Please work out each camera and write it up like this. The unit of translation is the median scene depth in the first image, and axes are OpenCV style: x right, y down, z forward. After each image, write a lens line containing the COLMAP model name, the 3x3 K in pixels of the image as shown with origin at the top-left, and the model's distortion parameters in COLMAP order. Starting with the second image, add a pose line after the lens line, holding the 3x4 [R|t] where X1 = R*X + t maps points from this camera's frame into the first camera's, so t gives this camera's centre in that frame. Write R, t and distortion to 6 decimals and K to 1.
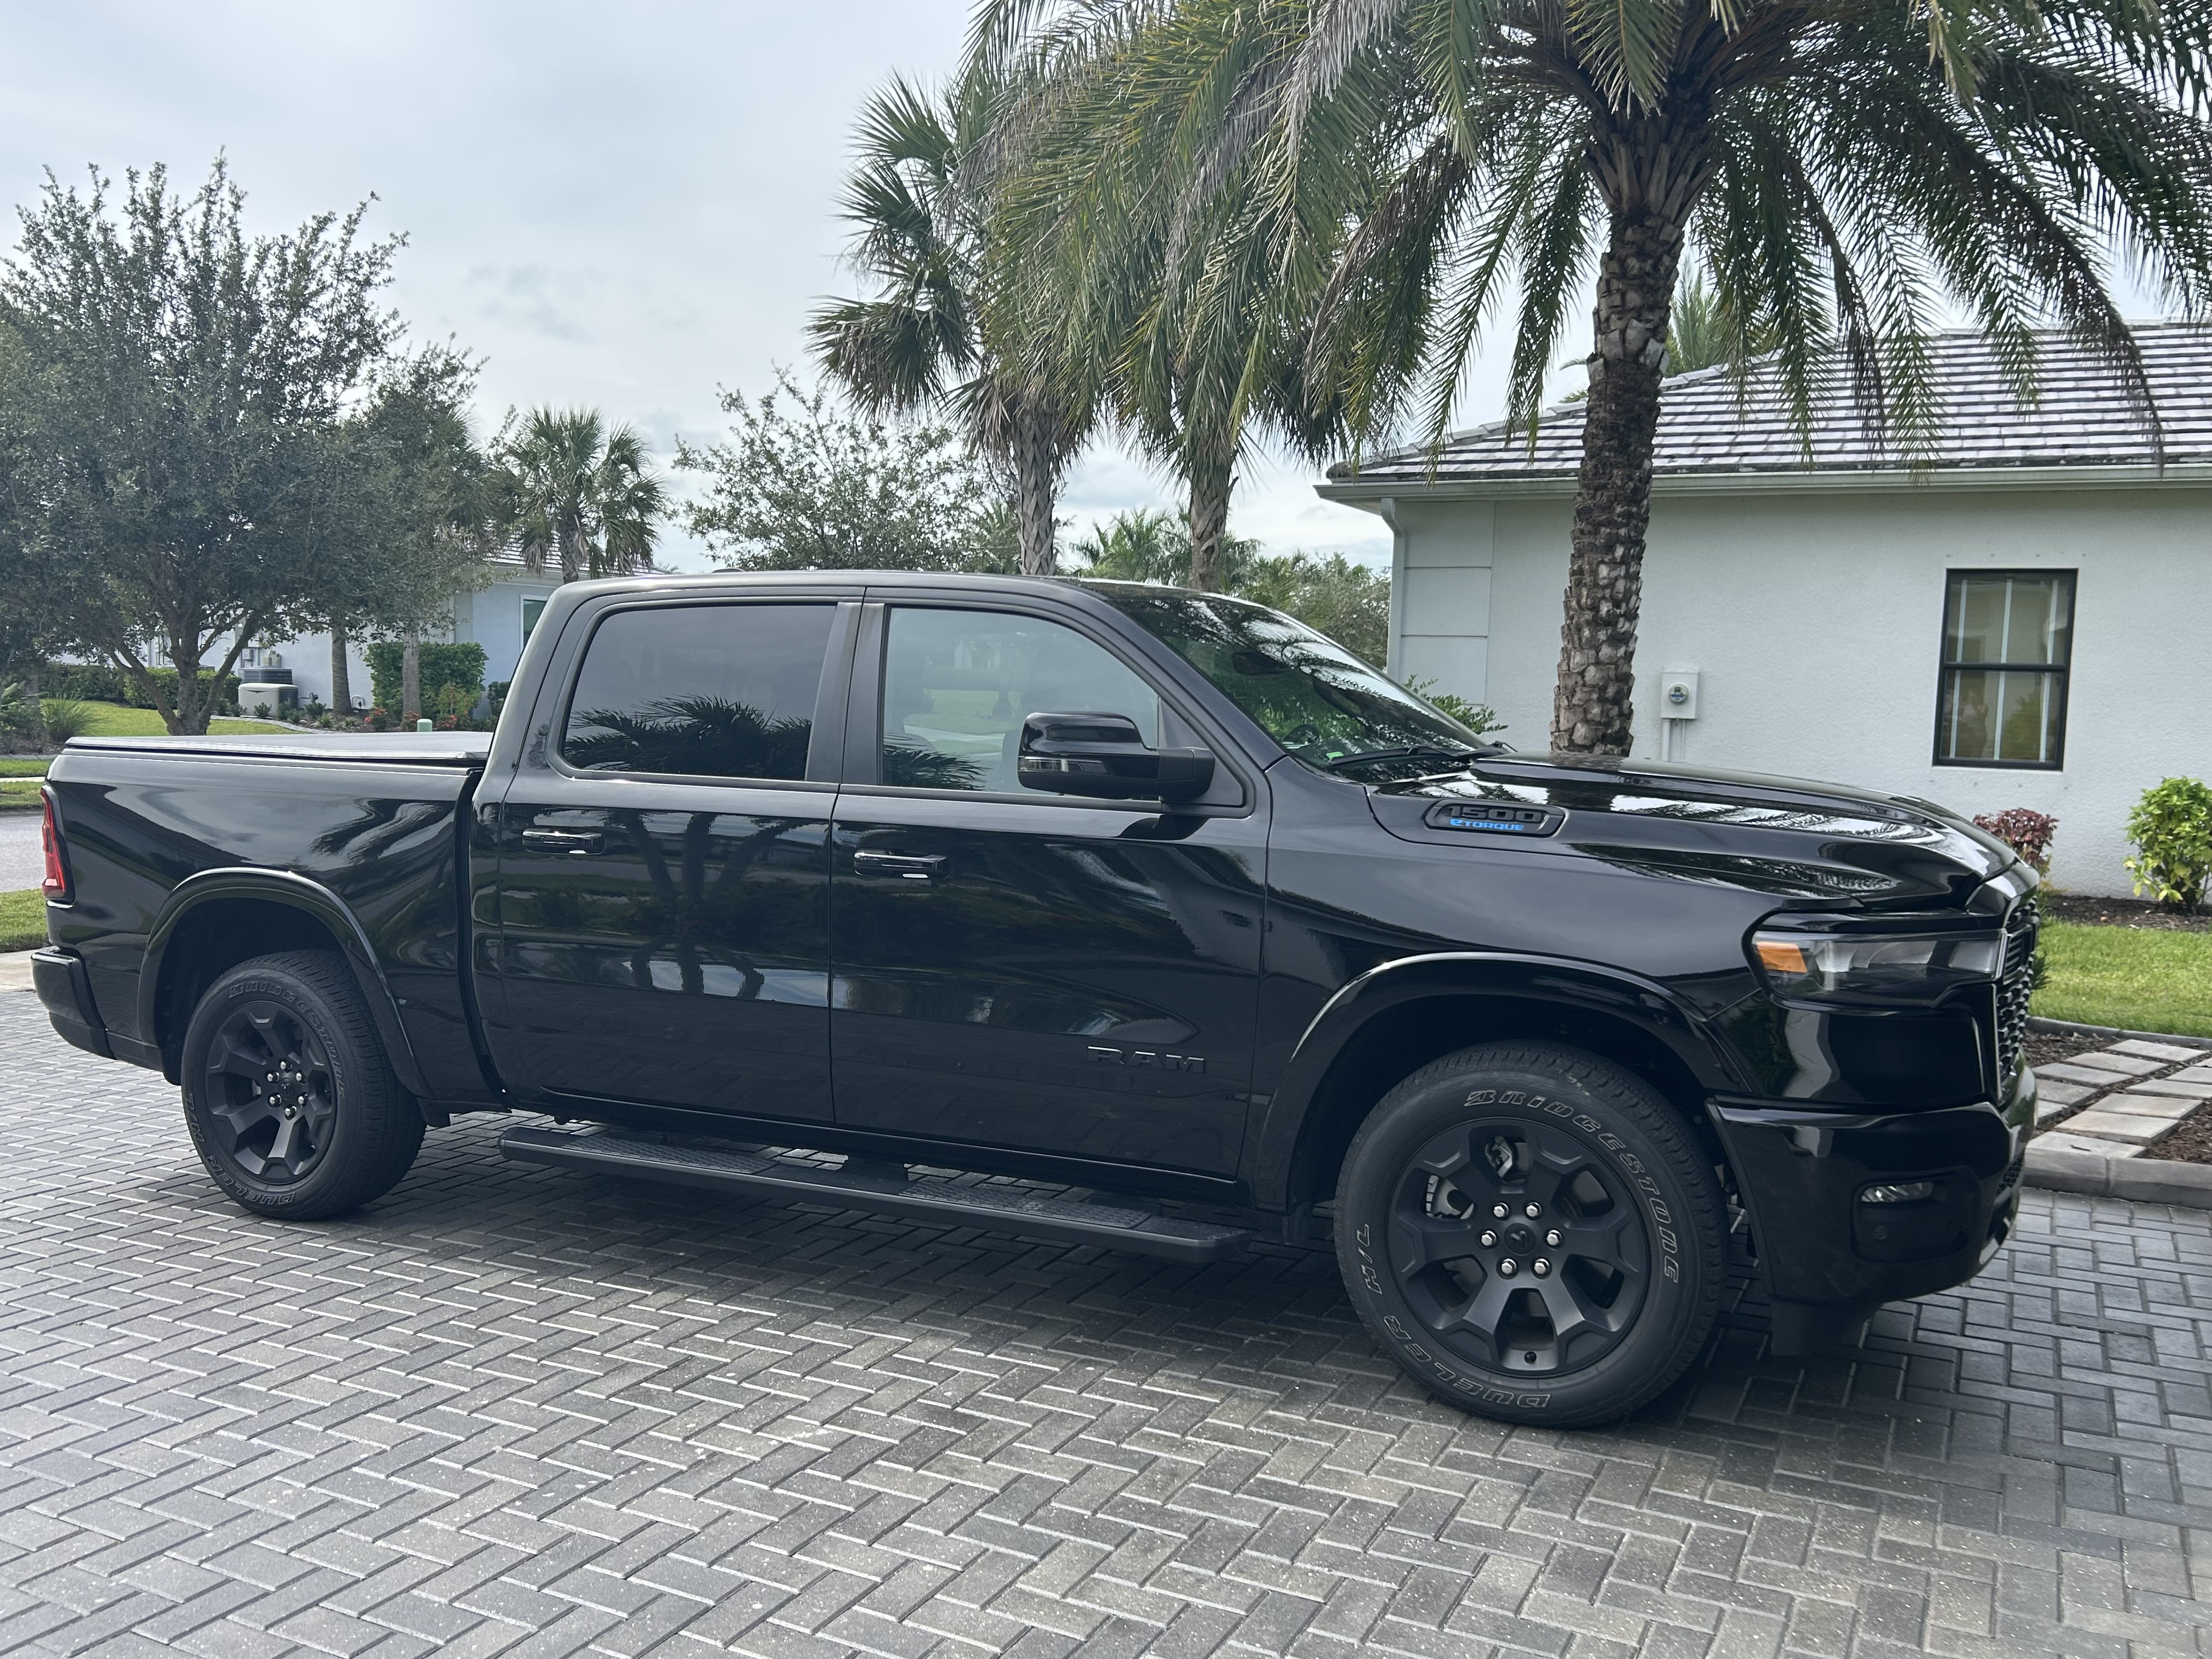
lens RADIAL K [[1816.4, 0, 1106.8], [0, 1816.4, 836.4], [0, 0, 1]] dist [0.045671, -0.067007]
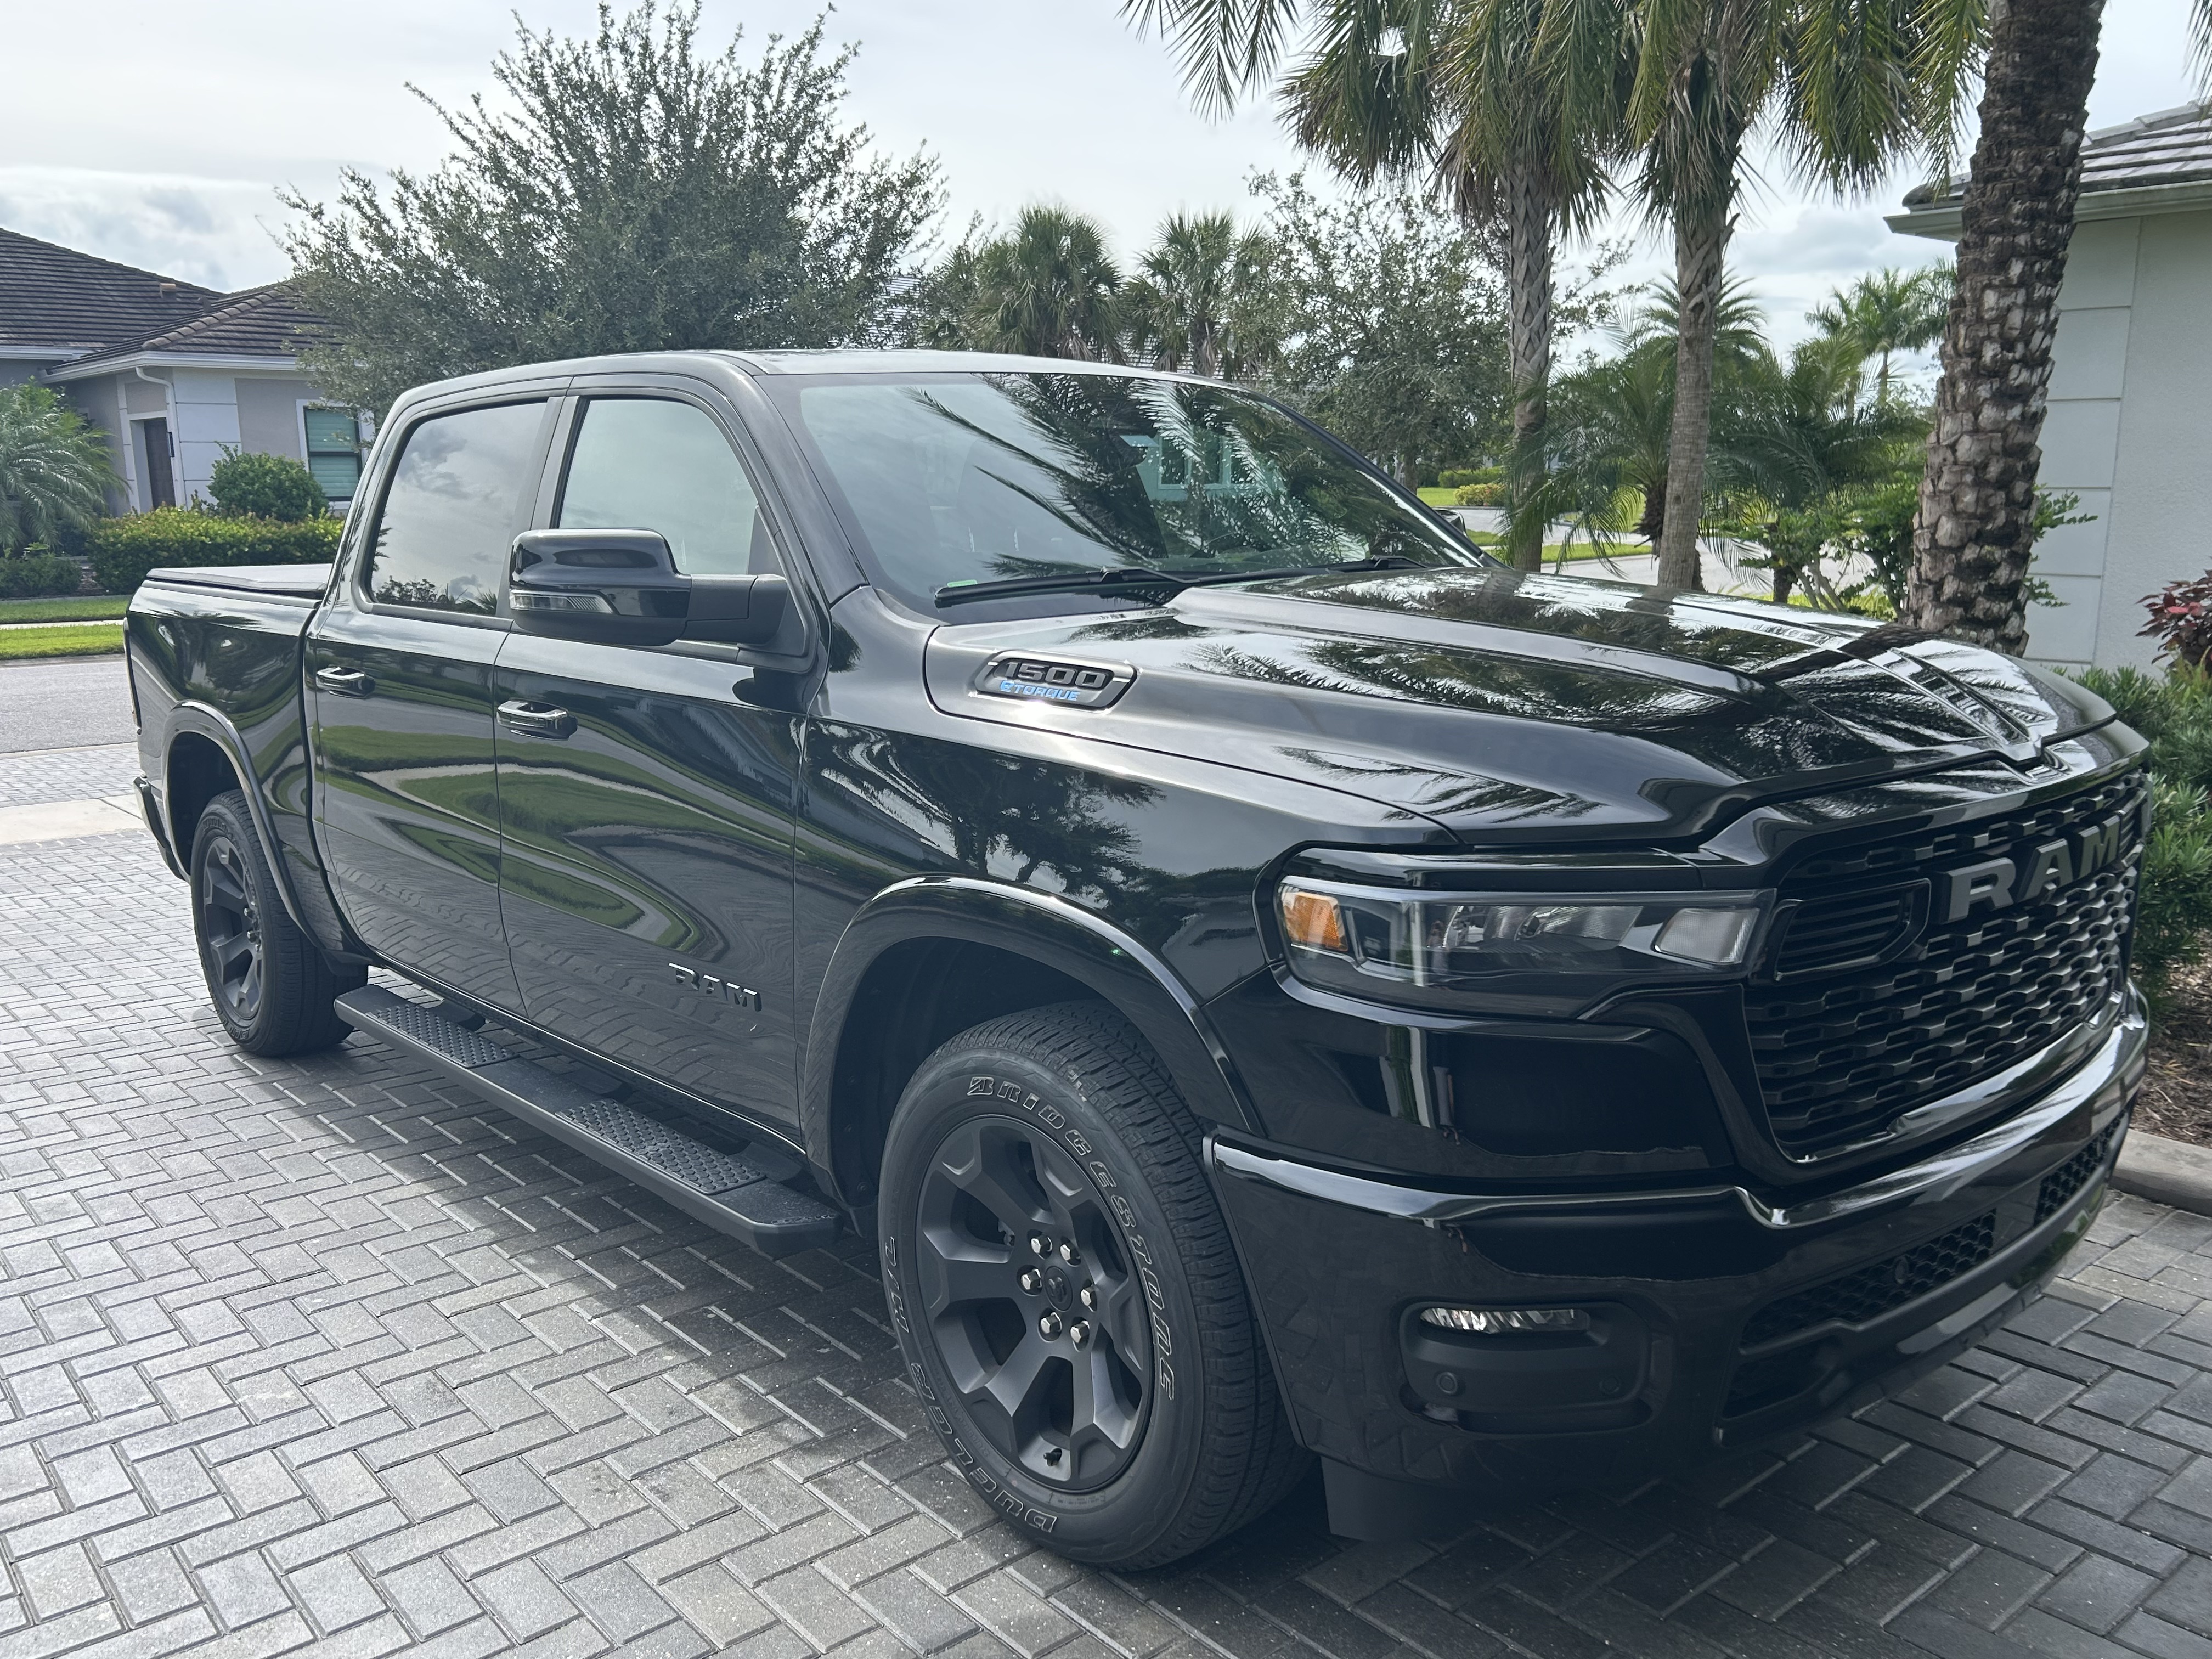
lens RADIAL K [[1816.4, 0, 1093.5], [0, 1816.4, 830.7], [0, 0, 1]] dist [0.045671, -0.067007]
pose [[0.913472, 0.044668, -0.404443, 0.250504], [-0.002964, 0.994661, 0.103158, -0.012066], [0.406891, -0.093033, 0.908727, 0.191095]]
